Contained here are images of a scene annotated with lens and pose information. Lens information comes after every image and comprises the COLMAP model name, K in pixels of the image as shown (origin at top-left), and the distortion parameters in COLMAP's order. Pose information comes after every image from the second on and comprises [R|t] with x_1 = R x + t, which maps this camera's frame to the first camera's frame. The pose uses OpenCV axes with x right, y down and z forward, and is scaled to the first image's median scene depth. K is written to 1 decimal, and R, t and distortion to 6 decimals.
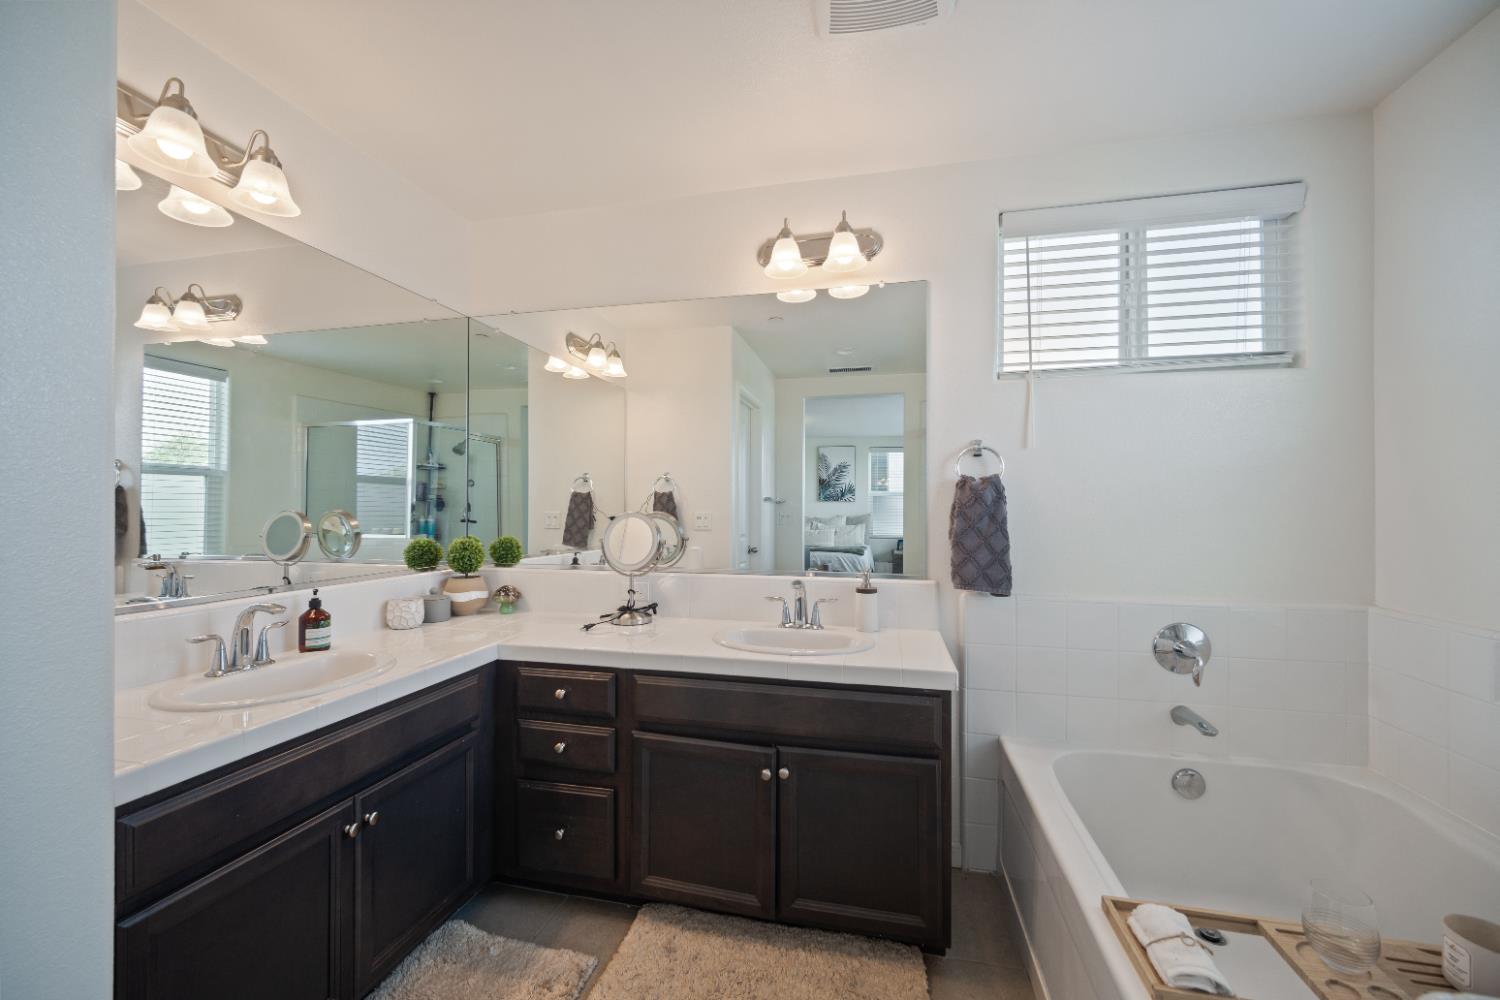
lens RADIAL K [[606.9, 0, 743.8], [0, 606.9, 503.3], [0, 0, 1]] dist [-0.003347, -0.000319]
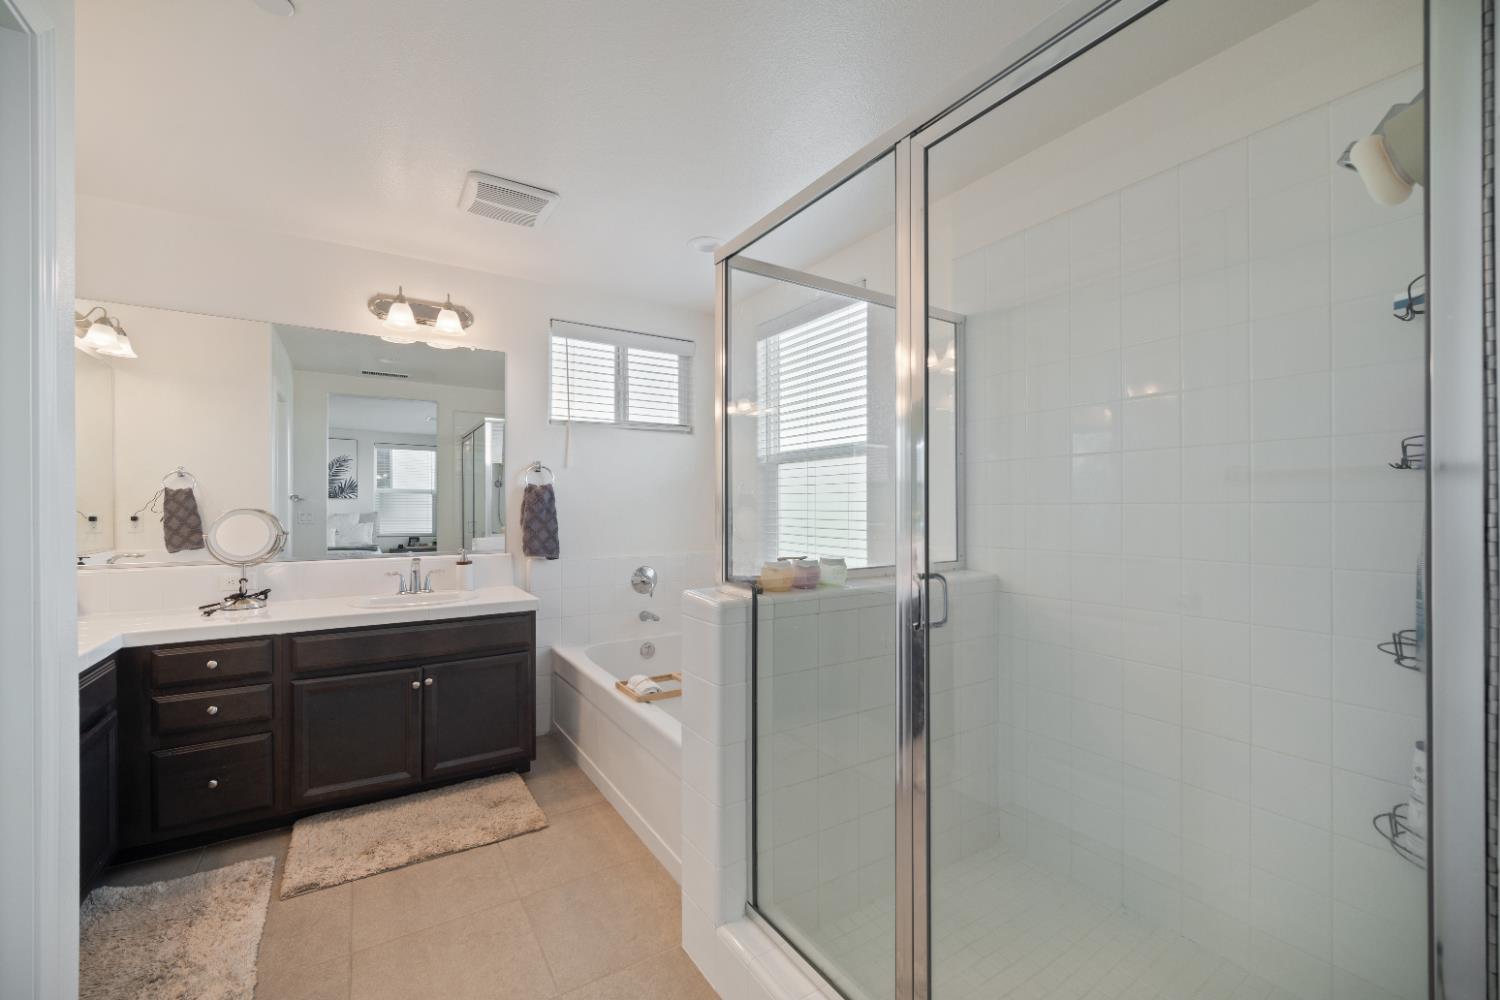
lens RADIAL K [[606.9, 0, 743.8], [0, 606.9, 503.3], [0, 0, 1]] dist [-0.003347, -0.000319]
pose [[0.700507, -0.002489, 0.713642, -0.370879], [-0.001308, 0.999988, 0.004772, -0.004465], [-0.713645, -0.004277, 0.700495, -0.493302]]
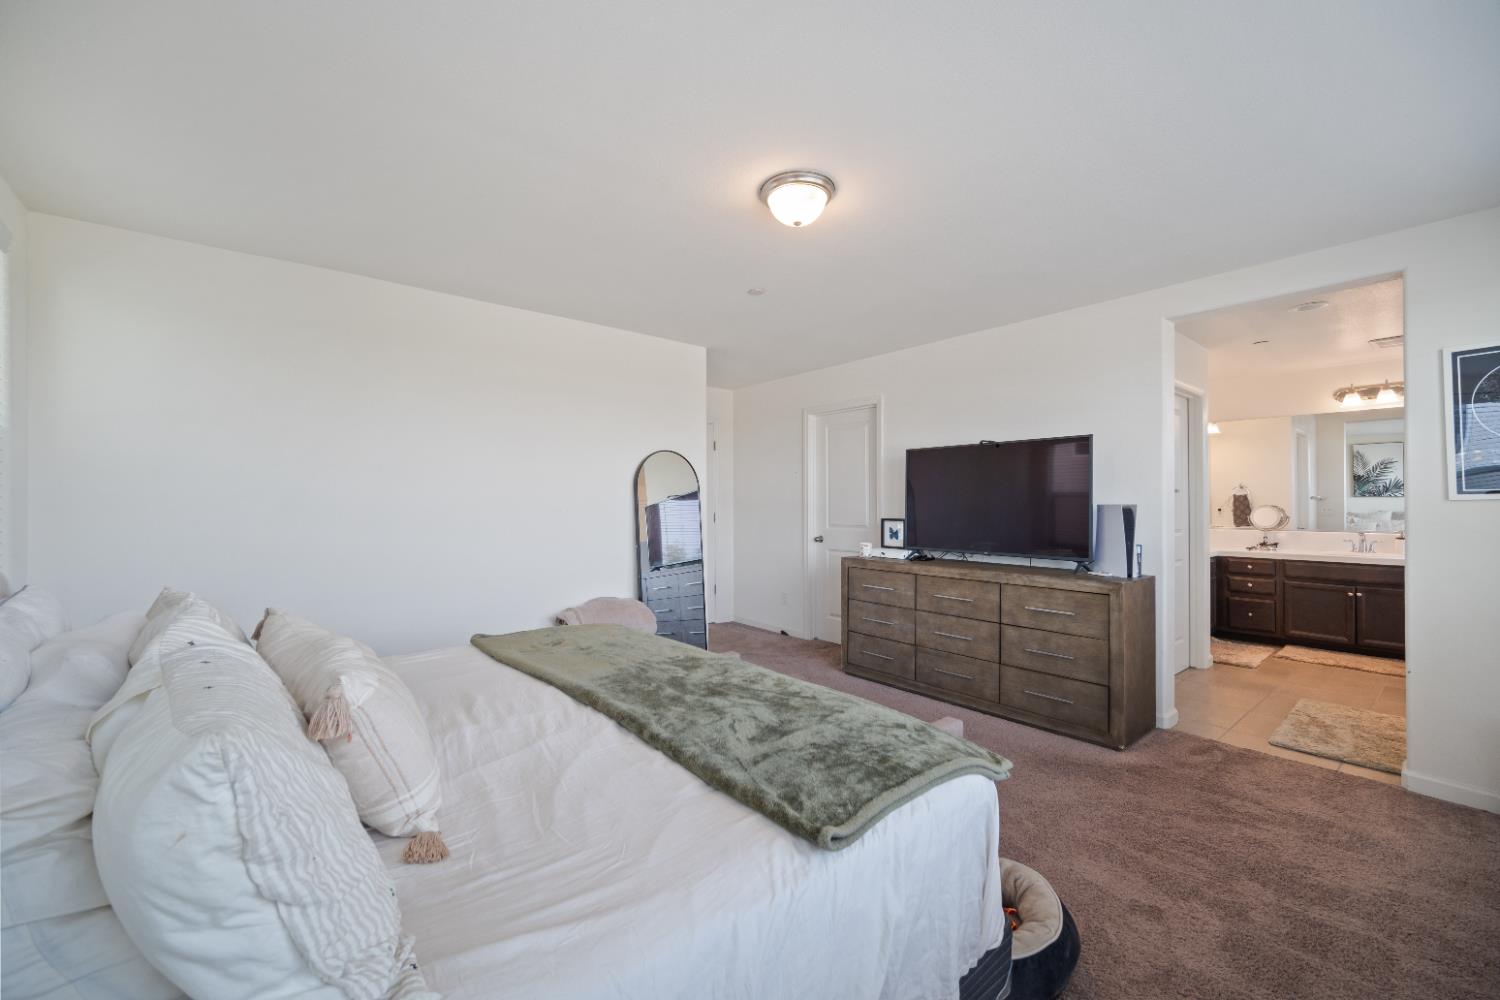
lens RADIAL K [[601.8, 0, 750.0], [0, 601.8, 500.0], [0, 0, 1]] dist [0.000568, 0.000049]
pose [[0.795097, -0.008755, -0.606420, -0.406148], [0.008551, 0.999958, -0.003225, -0.019703], [0.606422, -0.002621, 0.795138, -2.485700]]
